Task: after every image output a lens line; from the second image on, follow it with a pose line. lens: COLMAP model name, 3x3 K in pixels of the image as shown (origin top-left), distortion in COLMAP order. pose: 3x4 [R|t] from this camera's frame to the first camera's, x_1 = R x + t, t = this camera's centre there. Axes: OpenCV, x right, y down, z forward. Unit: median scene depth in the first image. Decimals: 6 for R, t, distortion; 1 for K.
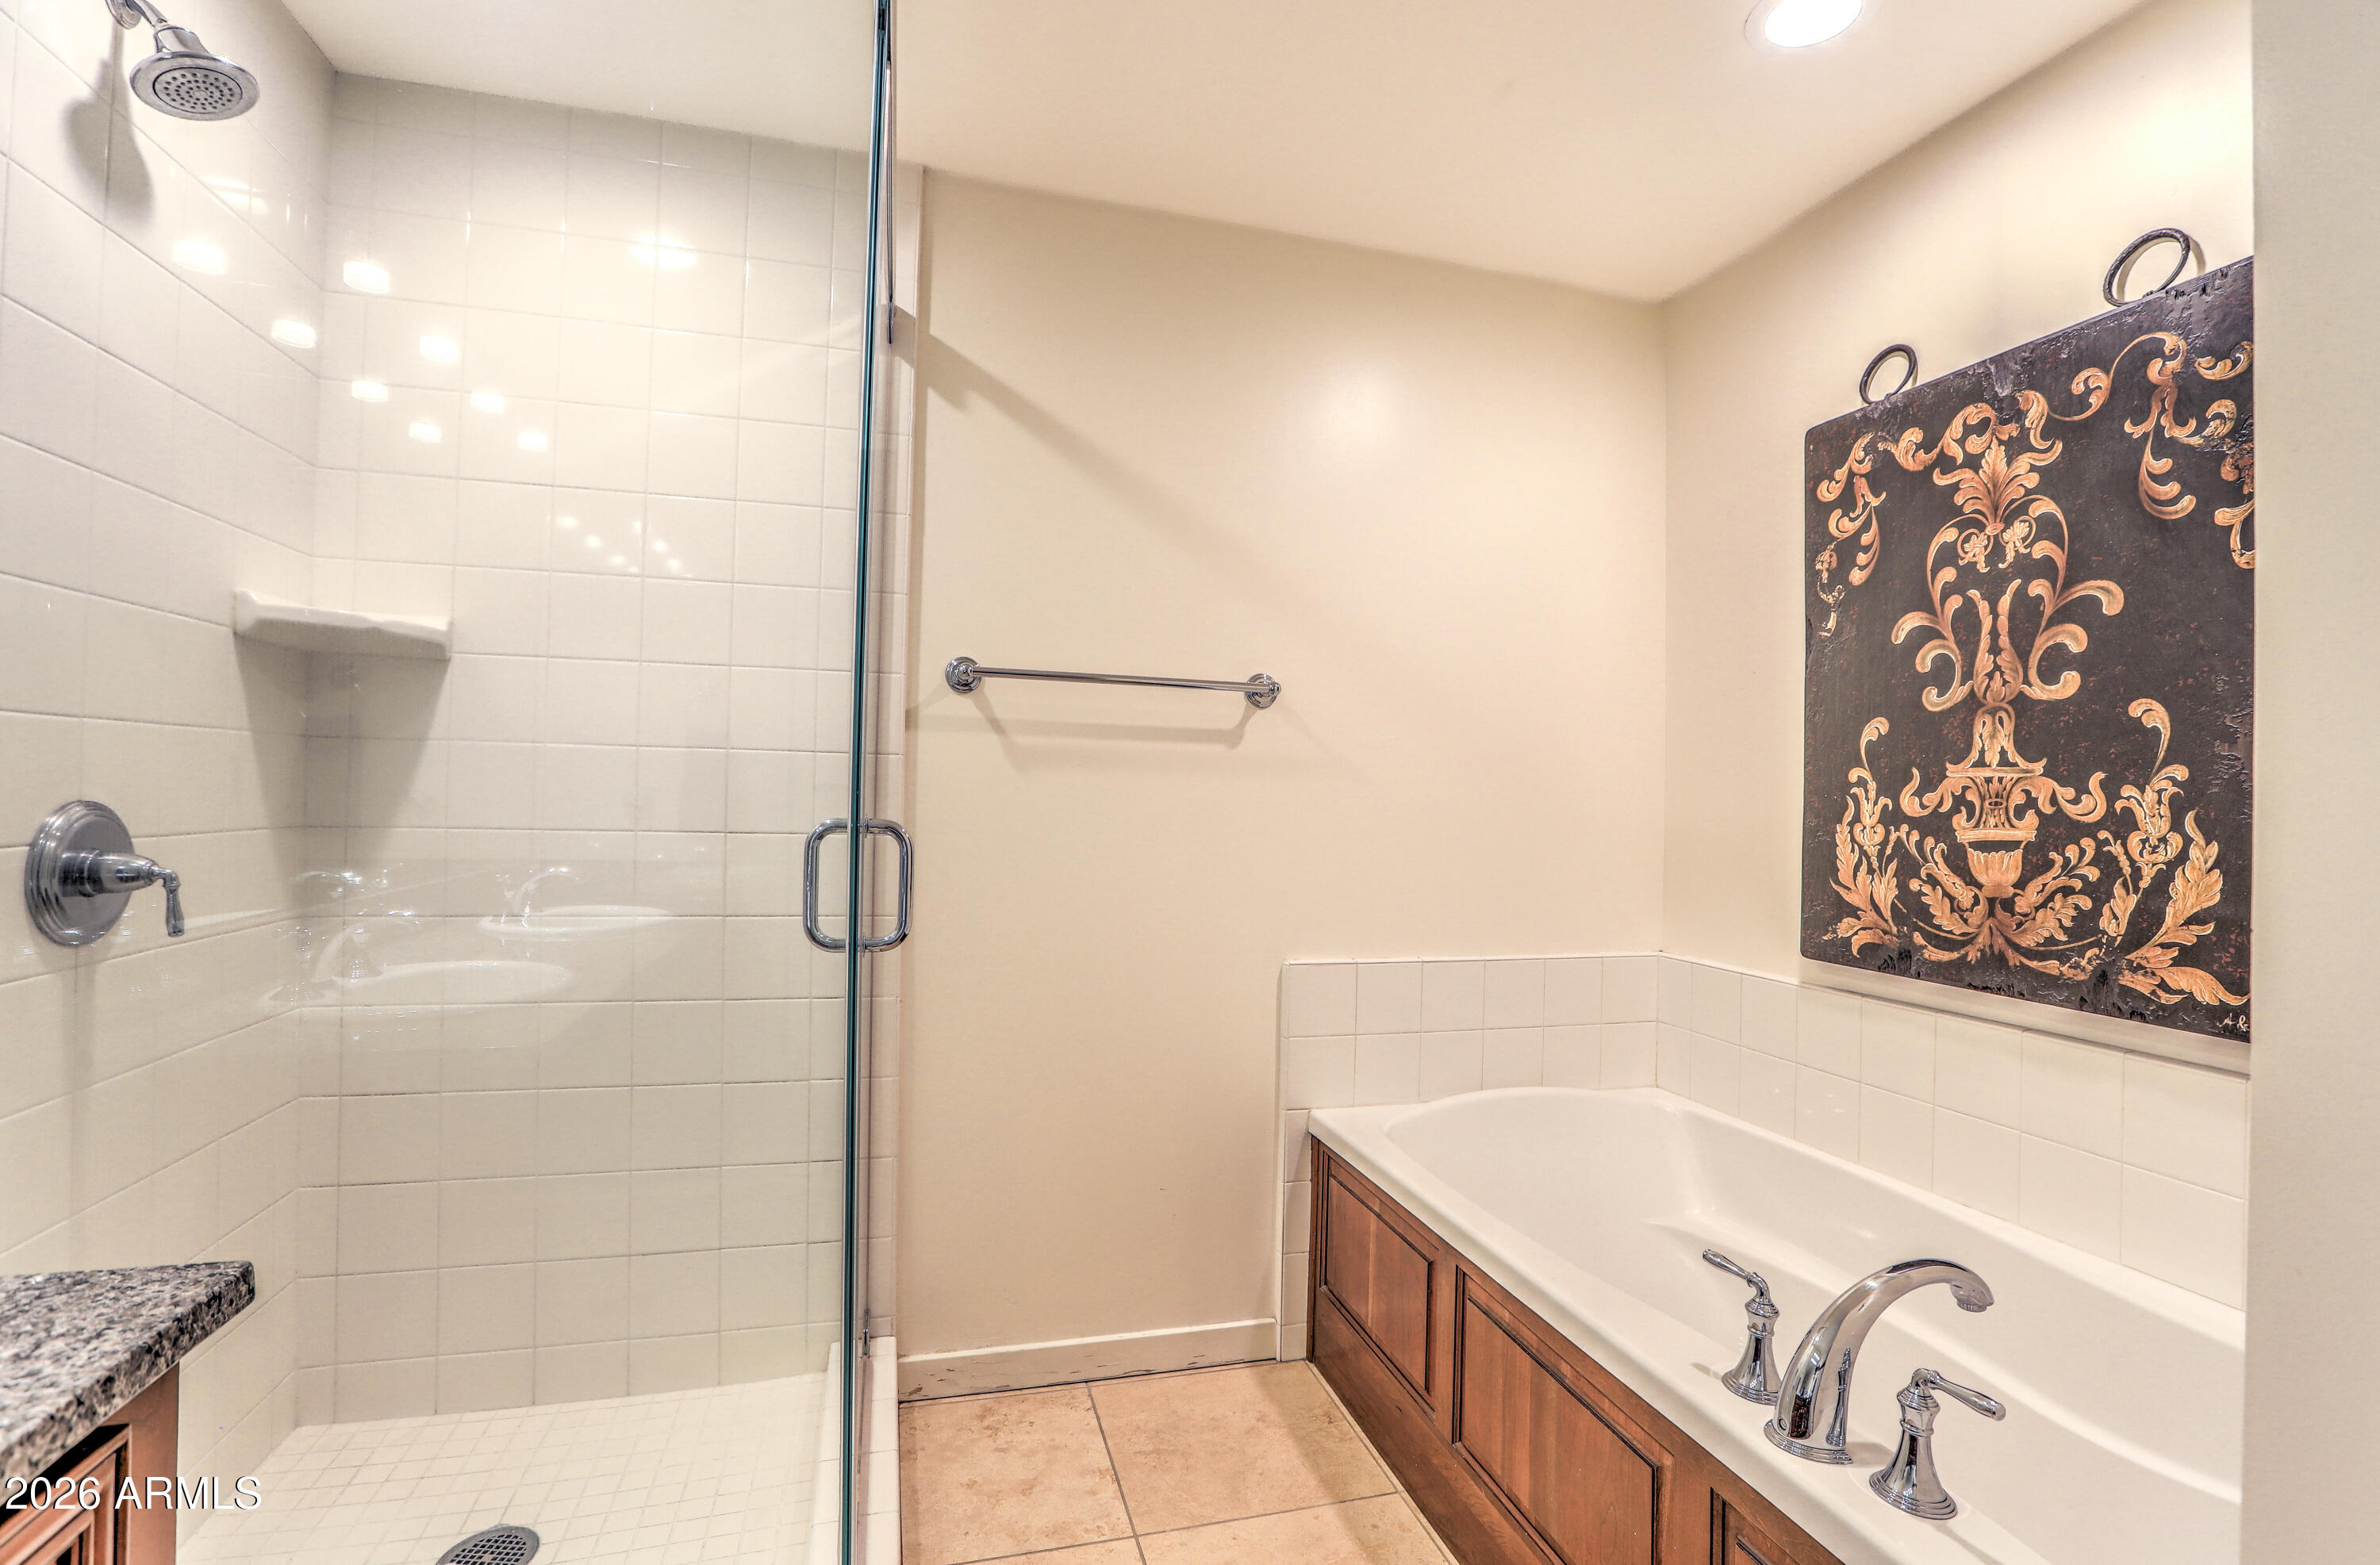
lens RADIAL K [[1084.5, 0, 1195.5], [0, 1084.5, 770.4], [0, 0, 1]] dist [-0.029005, 0.000117]
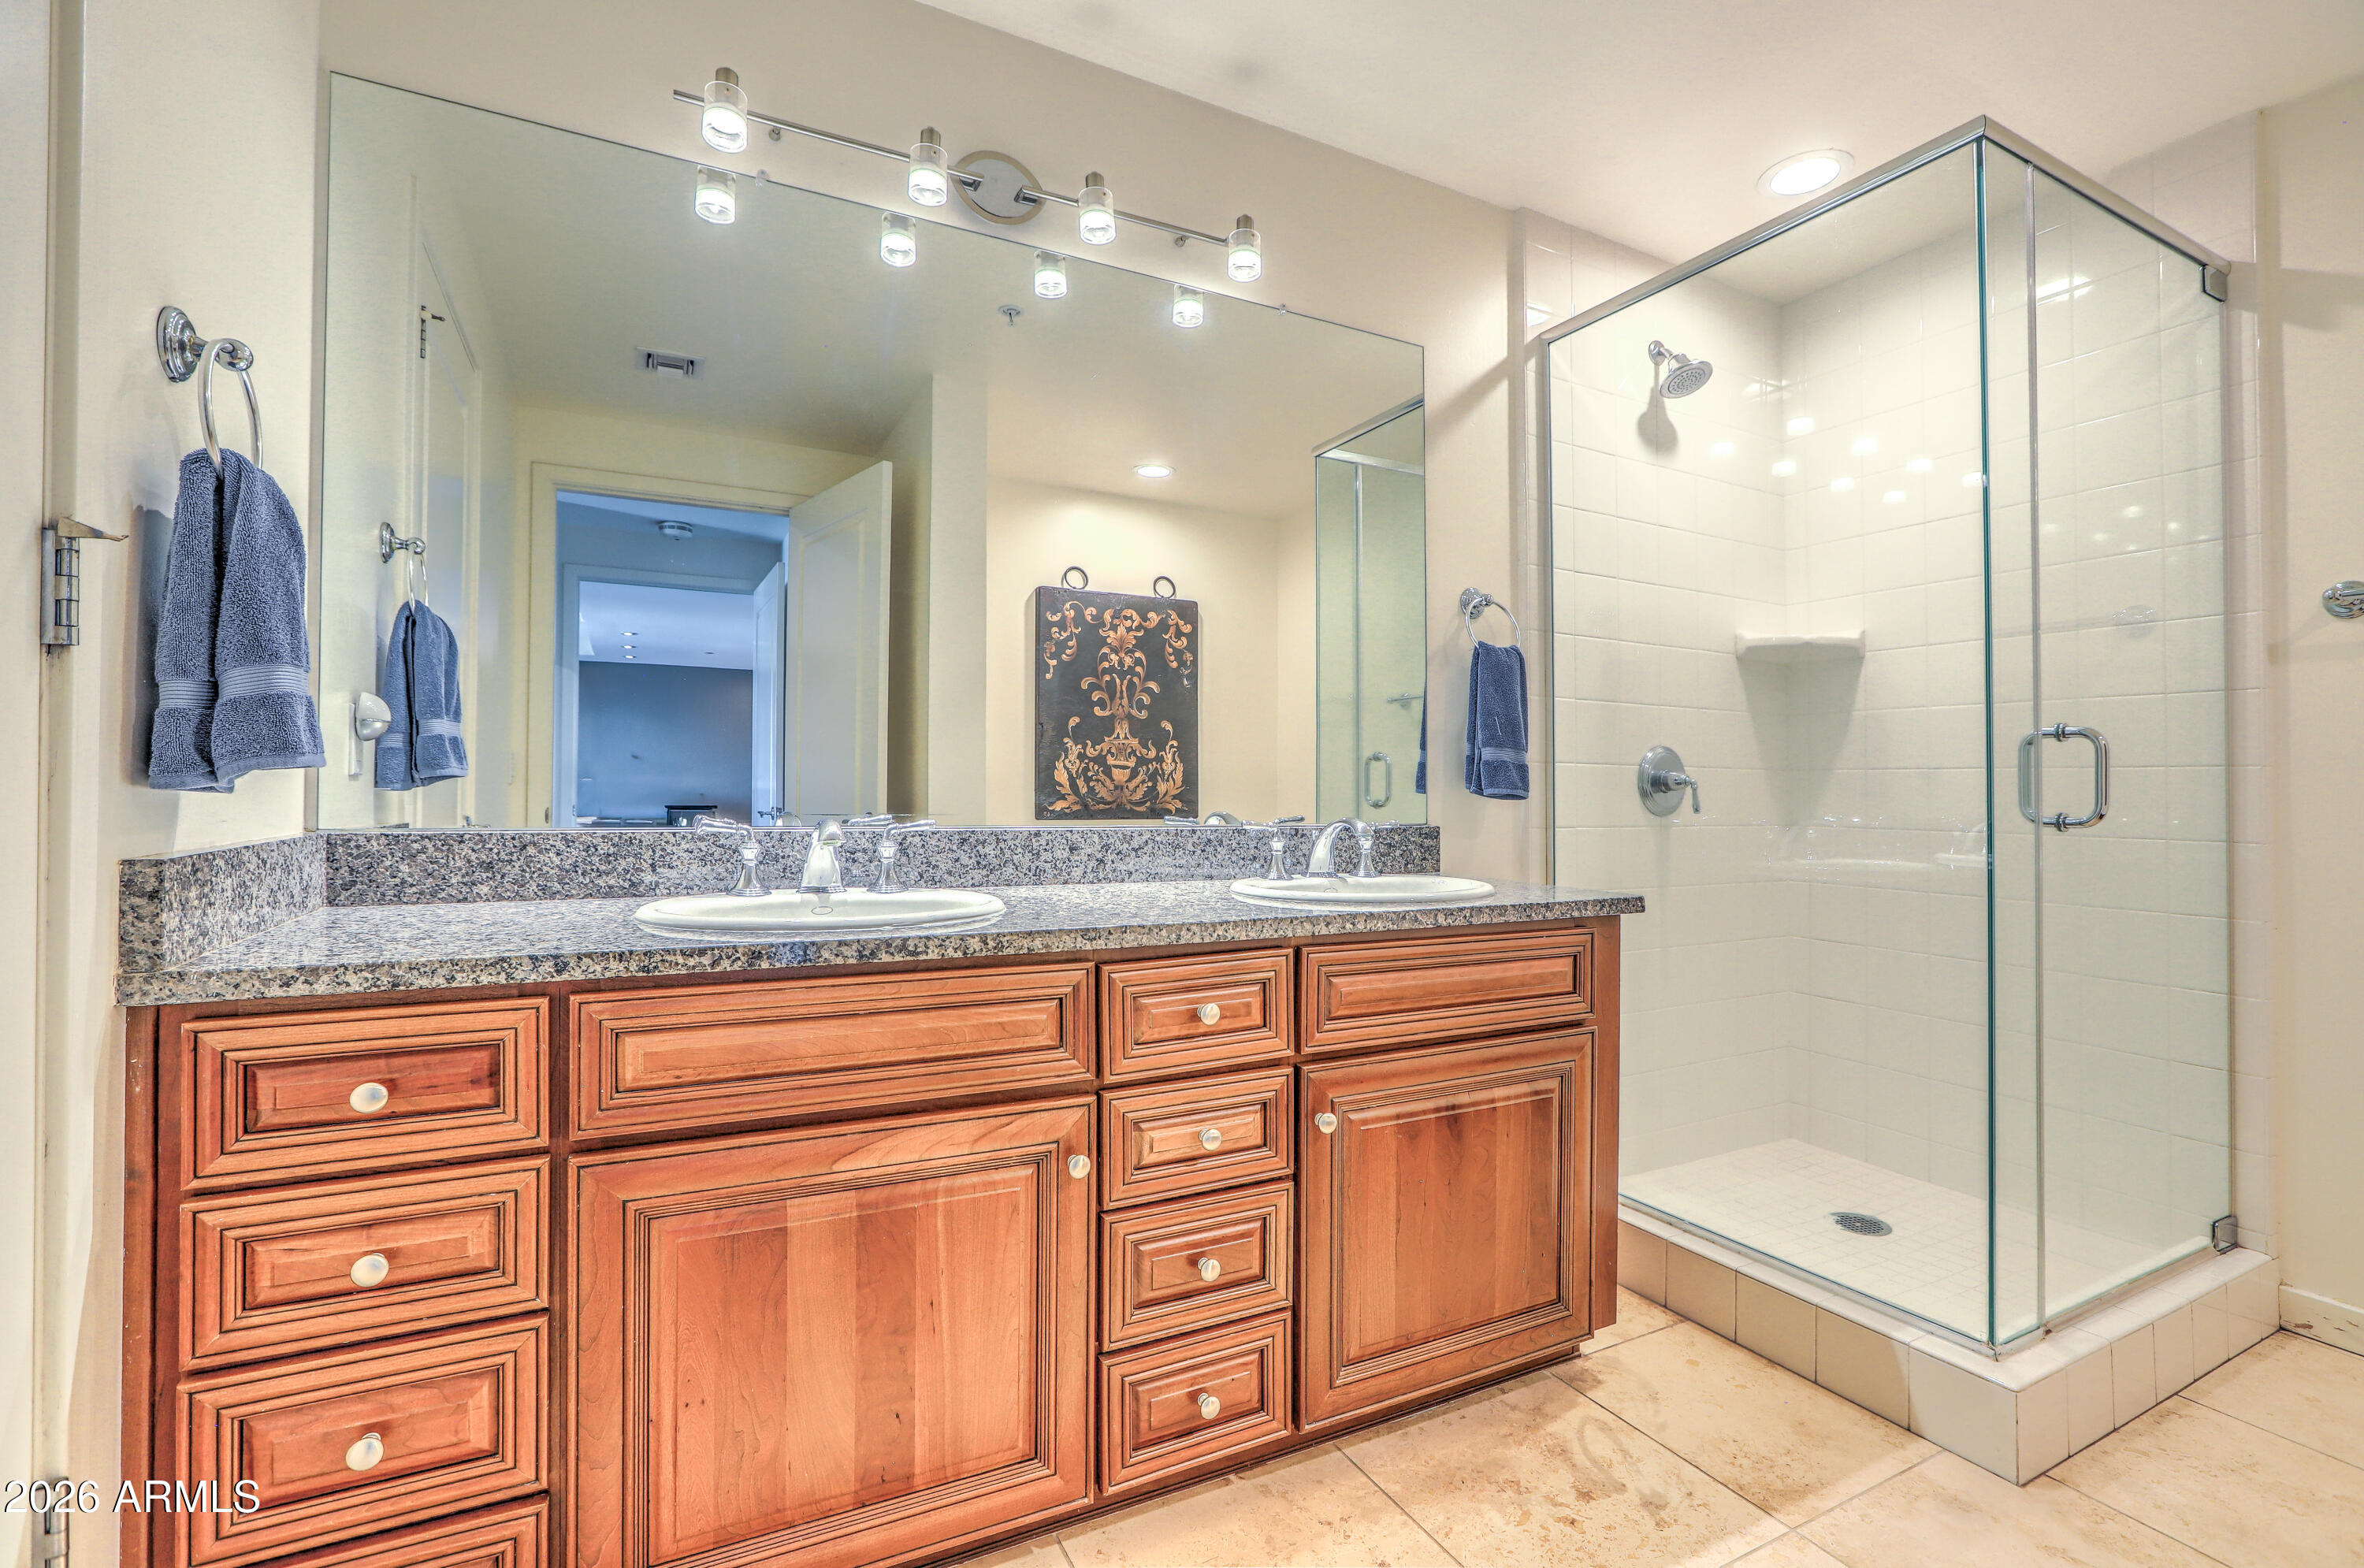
lens RADIAL K [[1077.2, 0, 1175.8], [0, 1077.2, 779.5], [0, 0, 1]] dist [-0.029005, 0.000117]
pose [[0.202637, -0.029621, -0.978806, 0.673115], [0.015002, 0.999519, -0.027142, 0.115372], [0.979139, -0.009184, 0.202984, -0.302332]]
